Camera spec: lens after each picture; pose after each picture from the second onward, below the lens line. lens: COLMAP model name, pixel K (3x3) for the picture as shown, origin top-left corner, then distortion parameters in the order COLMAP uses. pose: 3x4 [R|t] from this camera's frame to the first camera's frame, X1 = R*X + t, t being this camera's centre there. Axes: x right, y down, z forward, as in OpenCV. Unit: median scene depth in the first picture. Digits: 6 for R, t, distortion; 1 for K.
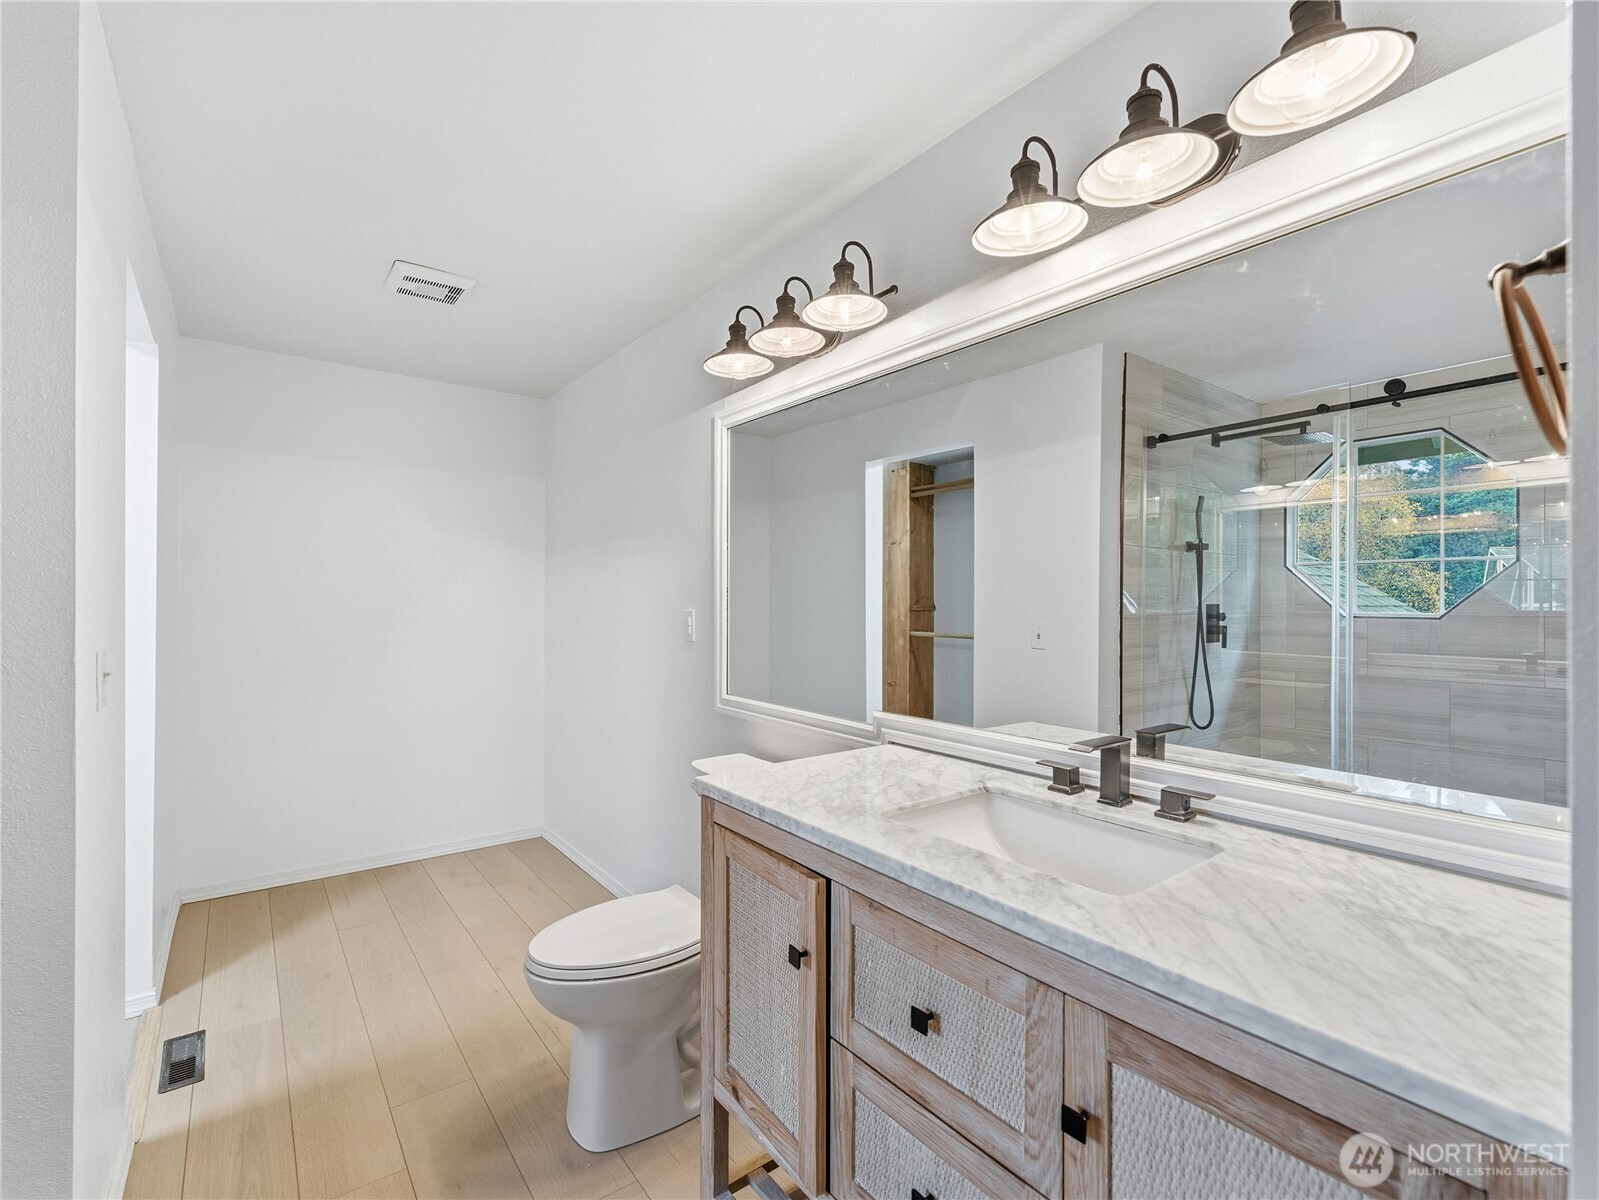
lens RADIAL K [[726.9, 0, 800.3], [0, 726.9, 592.1], [0, 0, 1]] dist [0.005002, -0.004182]
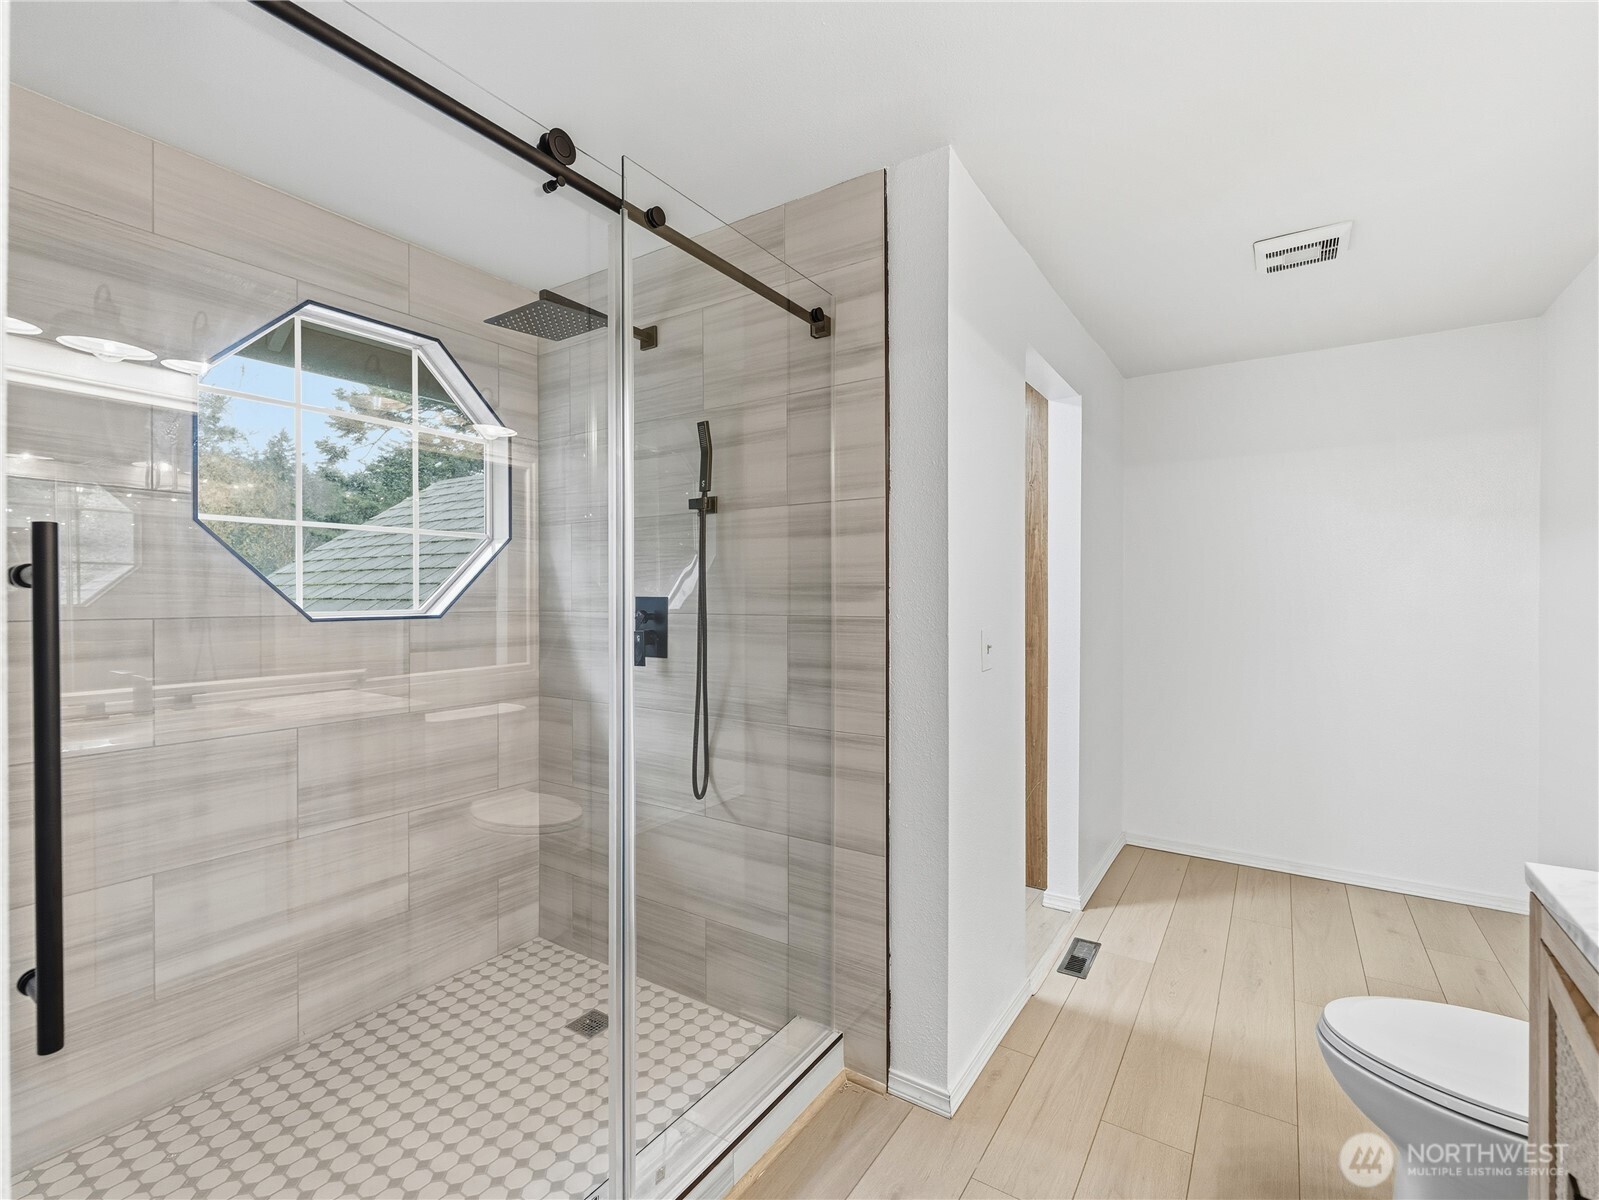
lens RADIAL K [[726.9, 0, 801.6], [0, 726.9, 601.4], [0, 0, 1]] dist [0.005002, -0.004182]
pose [[0.327699, 0.005879, -0.944764, 0.173823], [0.011899, 0.999876, 0.010349, 0.001834], [0.944707, -0.014633, 0.327588, 0.120552]]
